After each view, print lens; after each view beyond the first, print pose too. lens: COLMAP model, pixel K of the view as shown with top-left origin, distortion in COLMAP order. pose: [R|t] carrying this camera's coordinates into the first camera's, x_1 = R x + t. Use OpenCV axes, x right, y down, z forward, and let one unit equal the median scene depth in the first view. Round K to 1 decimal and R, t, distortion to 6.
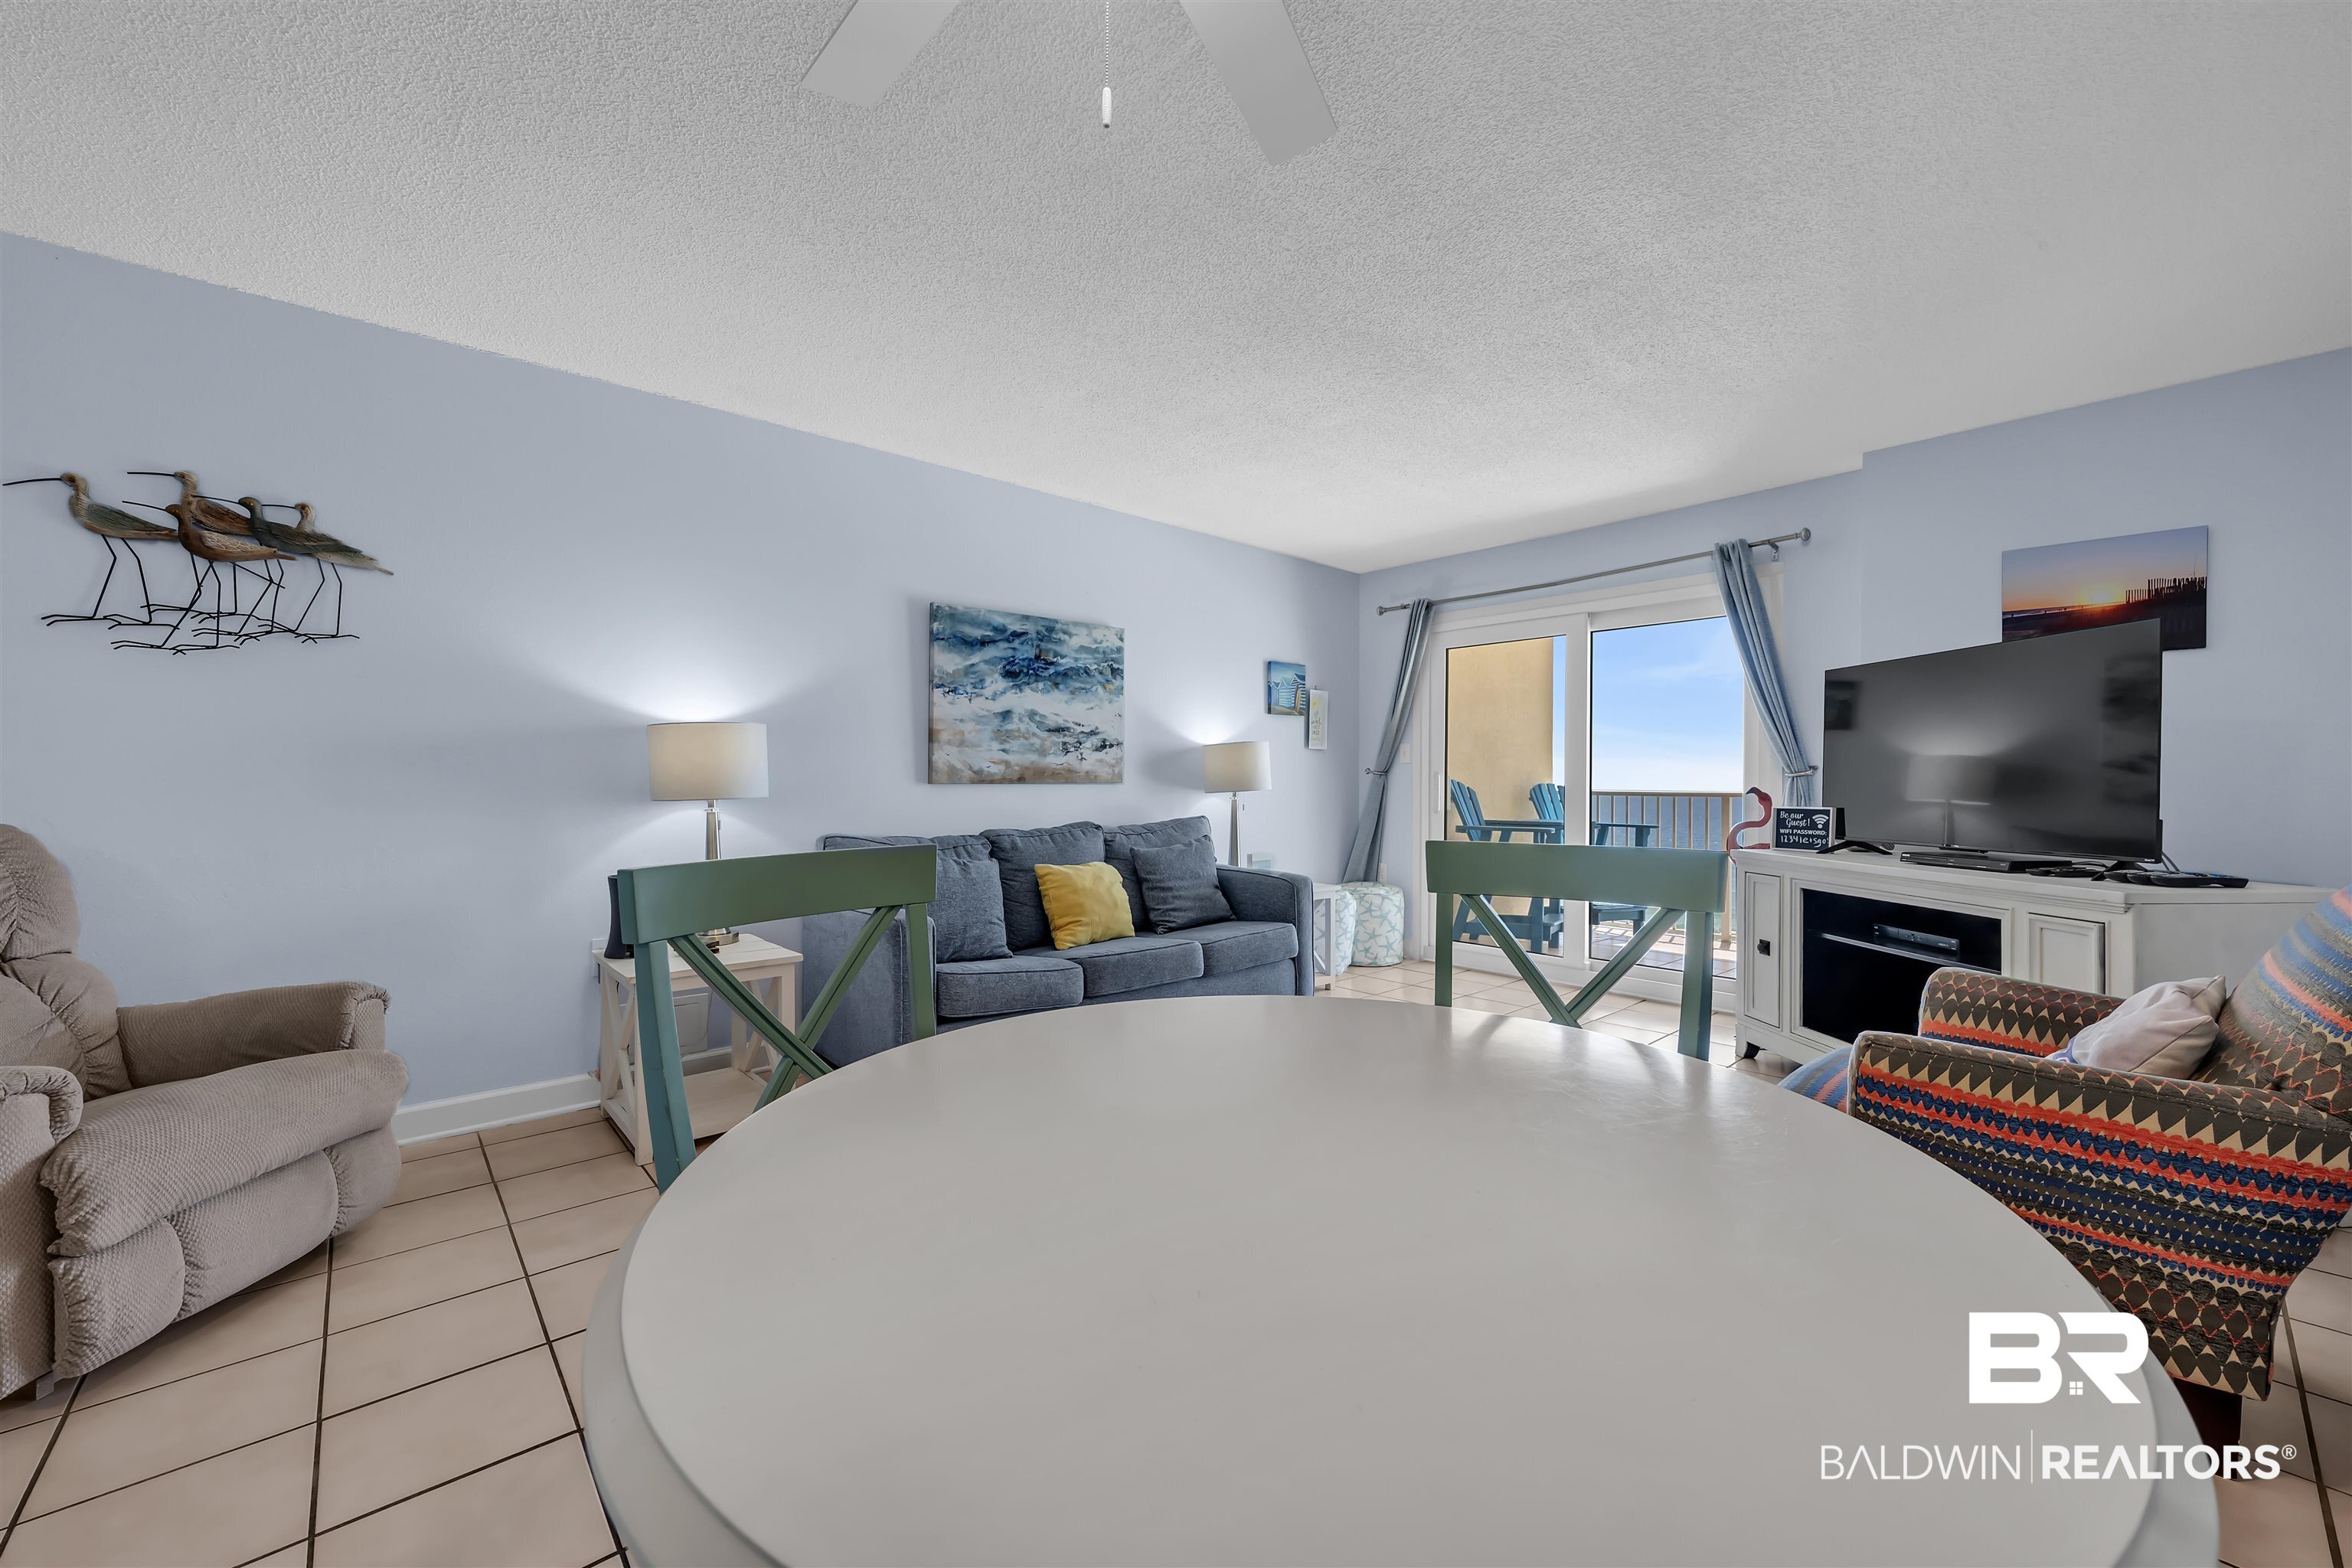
lens RADIAL K [[904.1, 0, 1186.6], [0, 904.1, 782.8], [0, 0, 1]] dist [-0.000045, -0.000003]
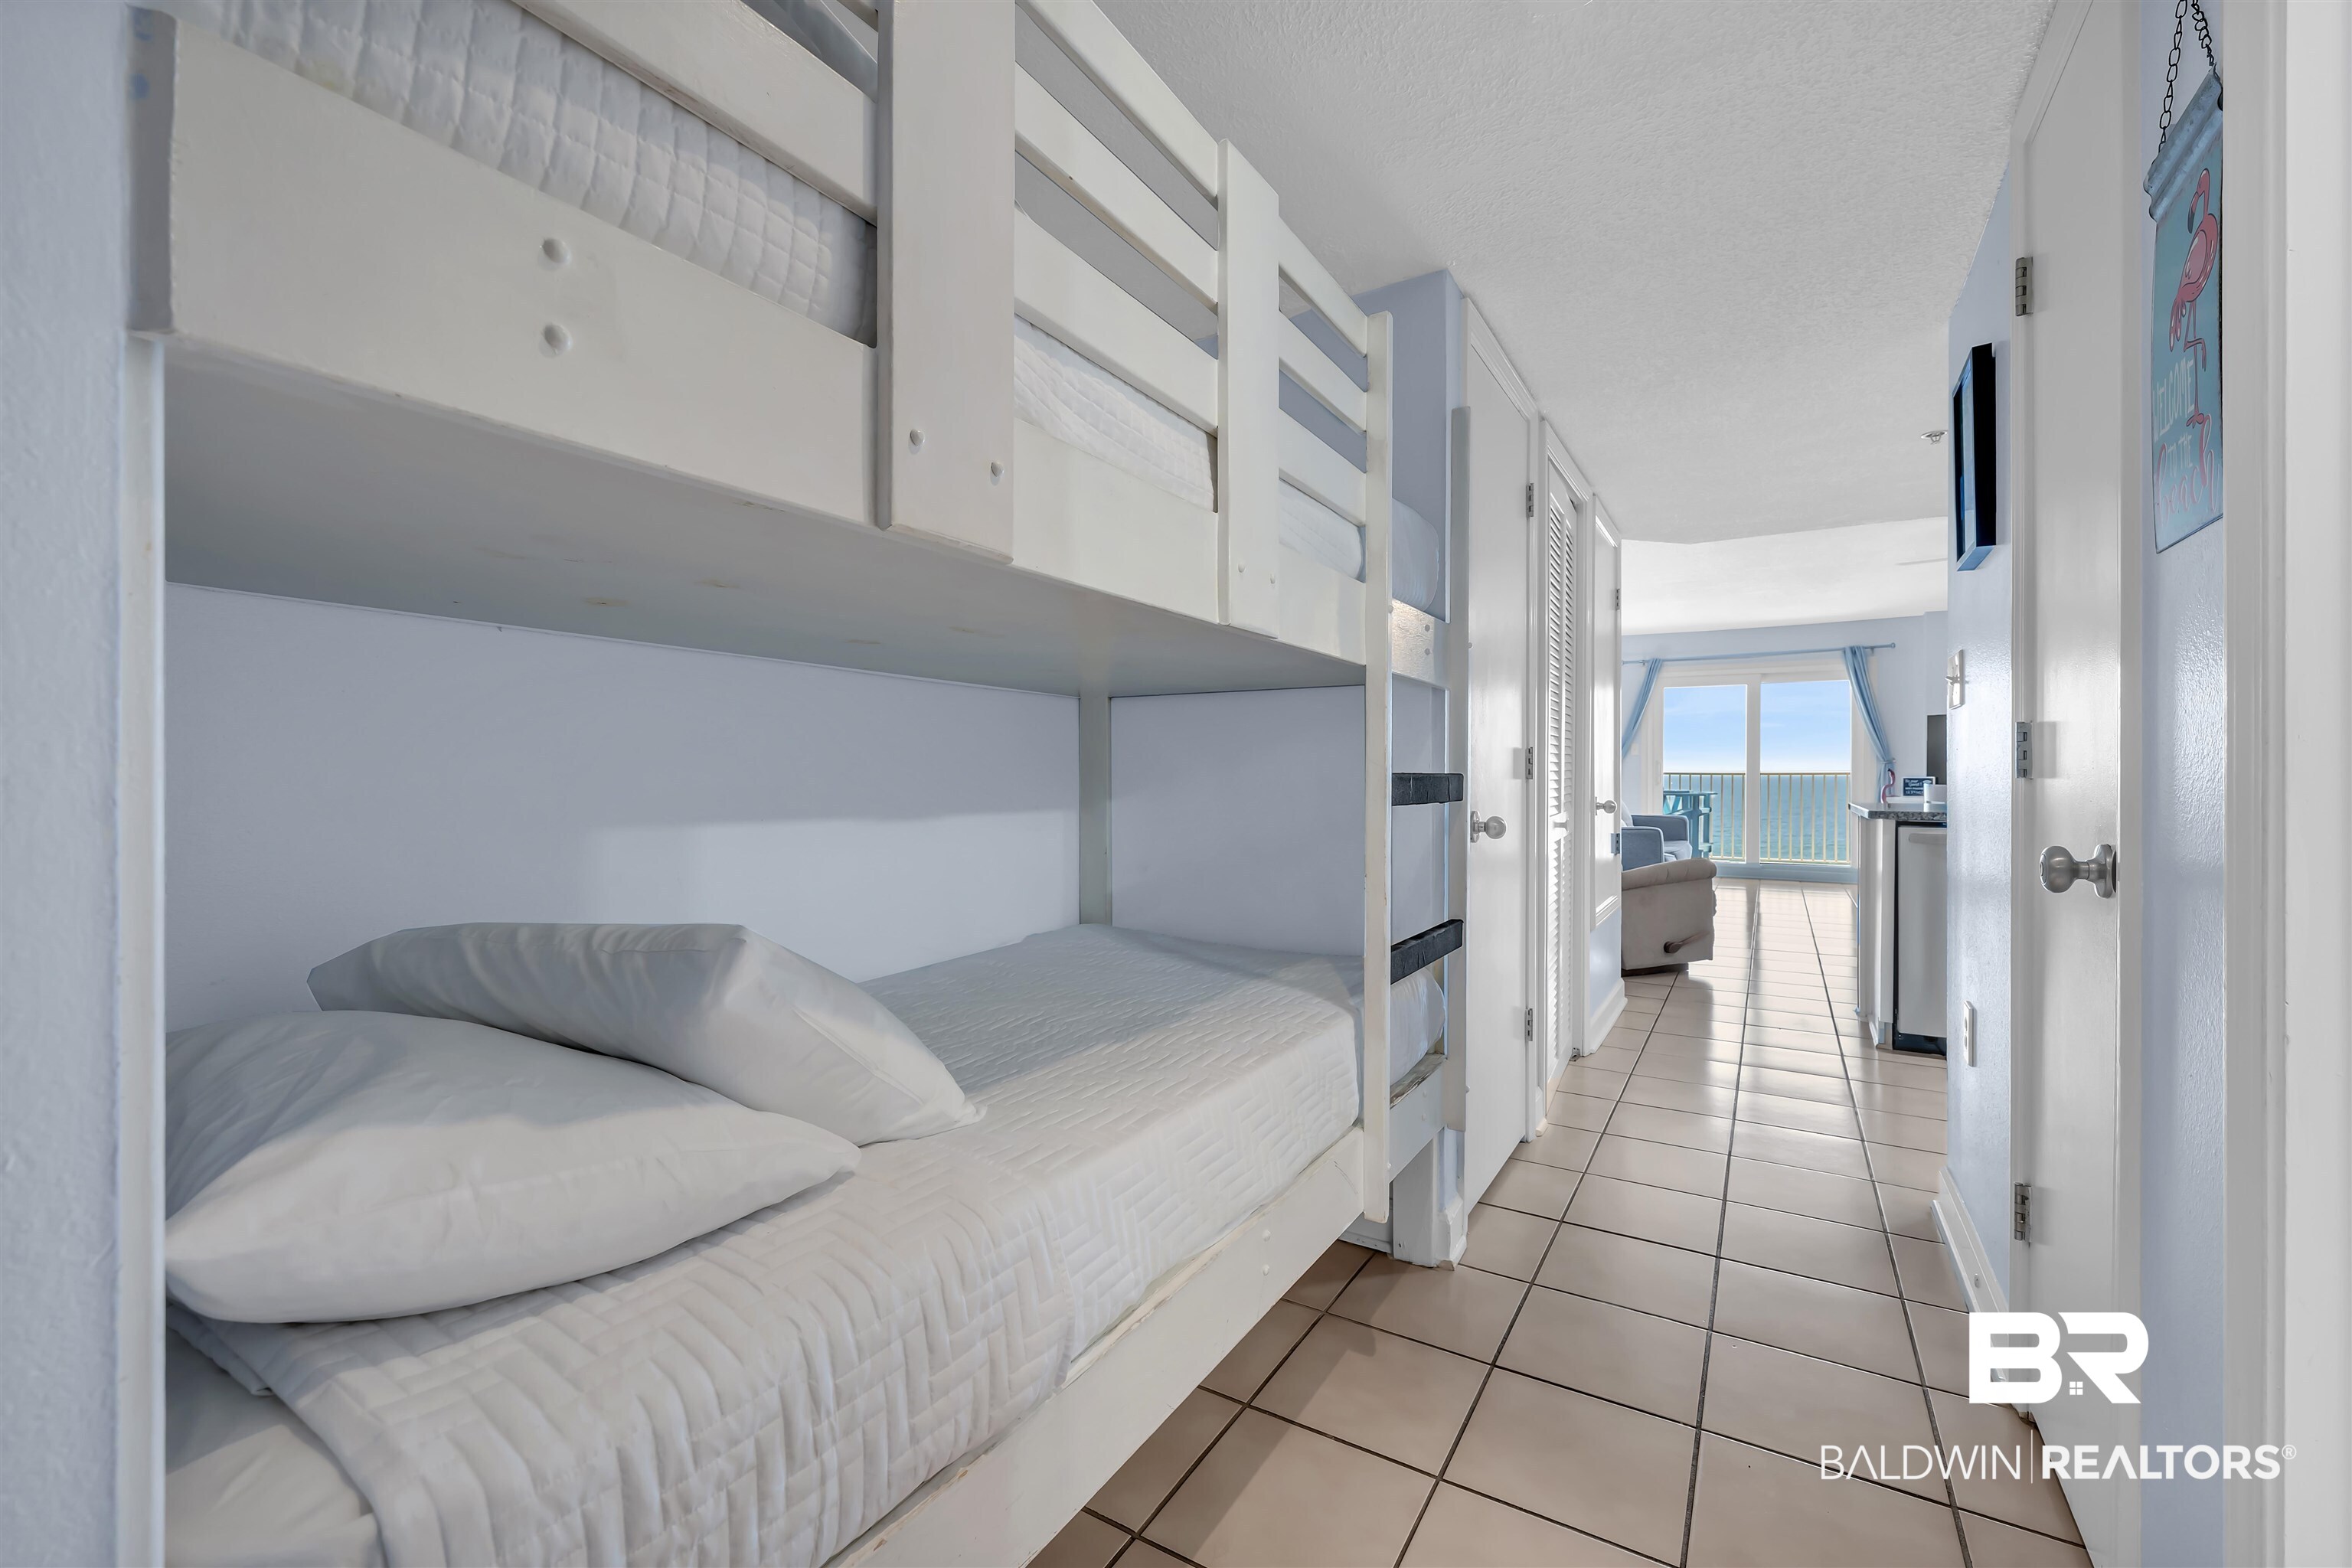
lens RADIAL K [[973.6, 0, 1180.7], [0, 973.6, 777.9], [0, 0, 1]] dist [0.001394, 0.000420]
pose [[0.959732, -0.004065, 0.280889, -1.457840], [0.002203, 0.999973, 0.006945, 0.007632], [-0.280910, -0.006047, 0.959715, -0.657930]]
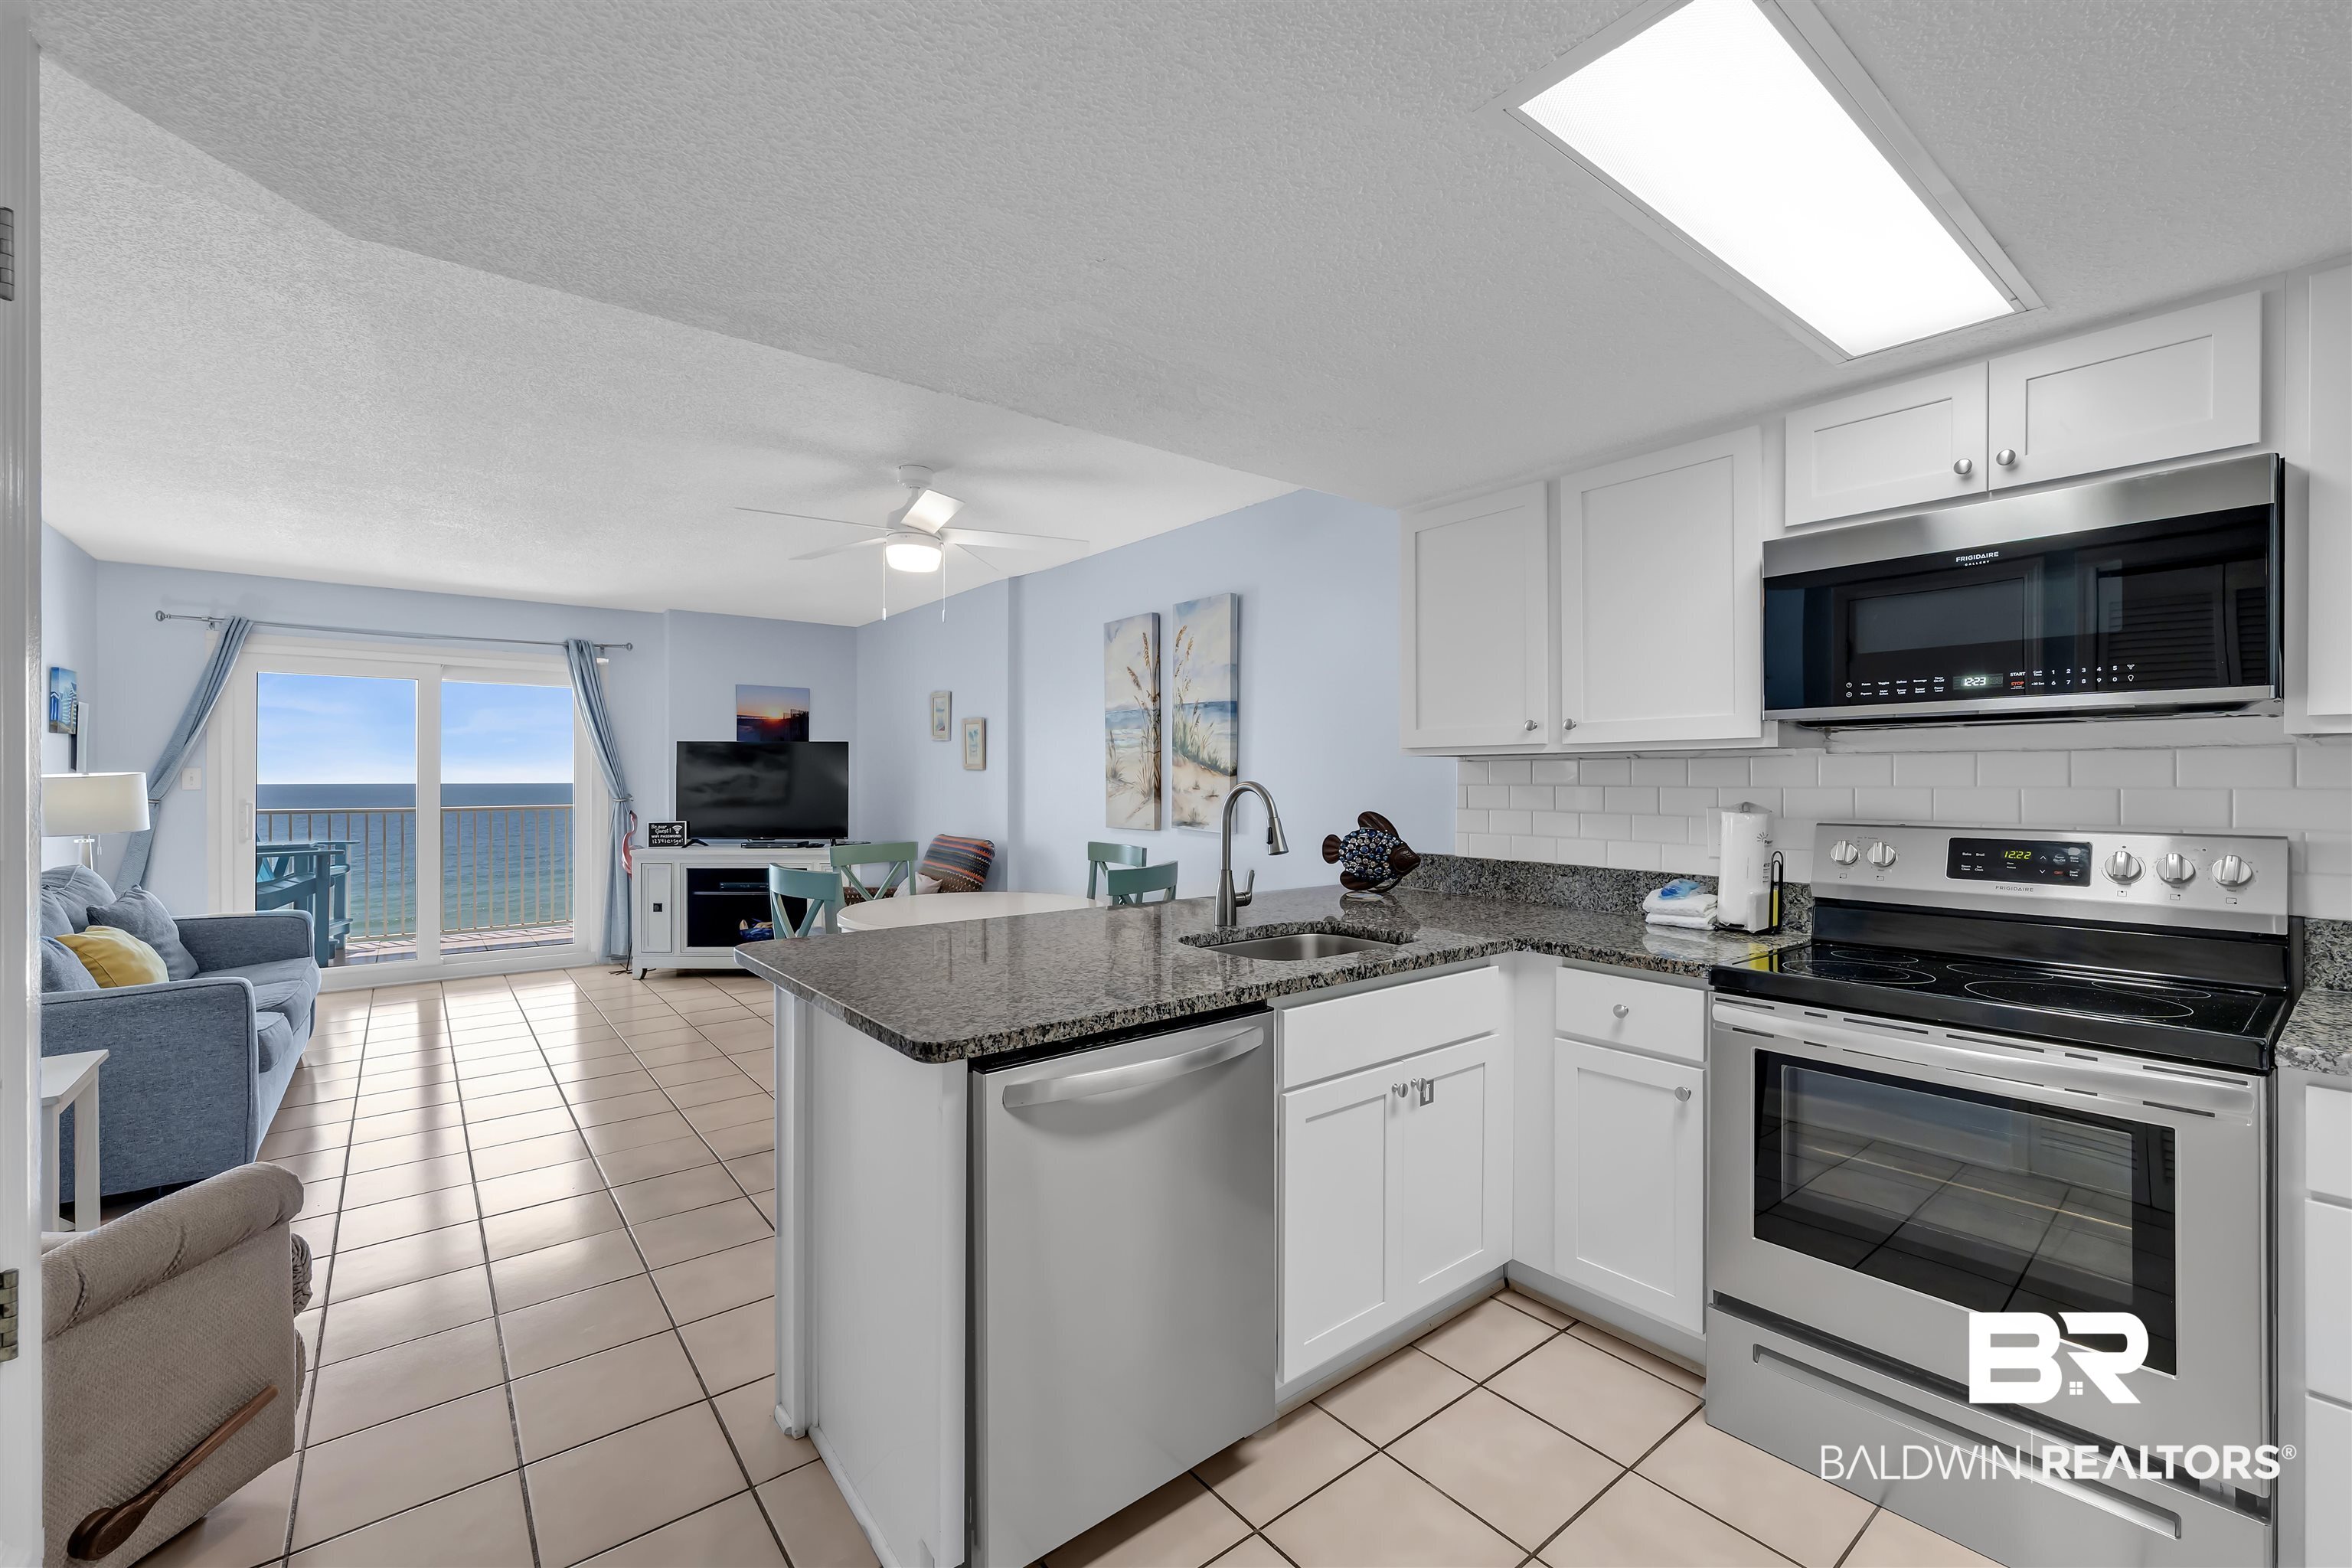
lens RADIAL K [[973.6, 0, 1180.7], [0, 973.6, 777.9], [0, 0, 1]] dist [0.001394, 0.000420]
pose [[0.066081, -0.003131, 0.997809, -0.912888], [-0.002166, 0.999992, 0.003281, -0.053716], [-0.997812, -0.002378, 0.066074, -0.063497]]
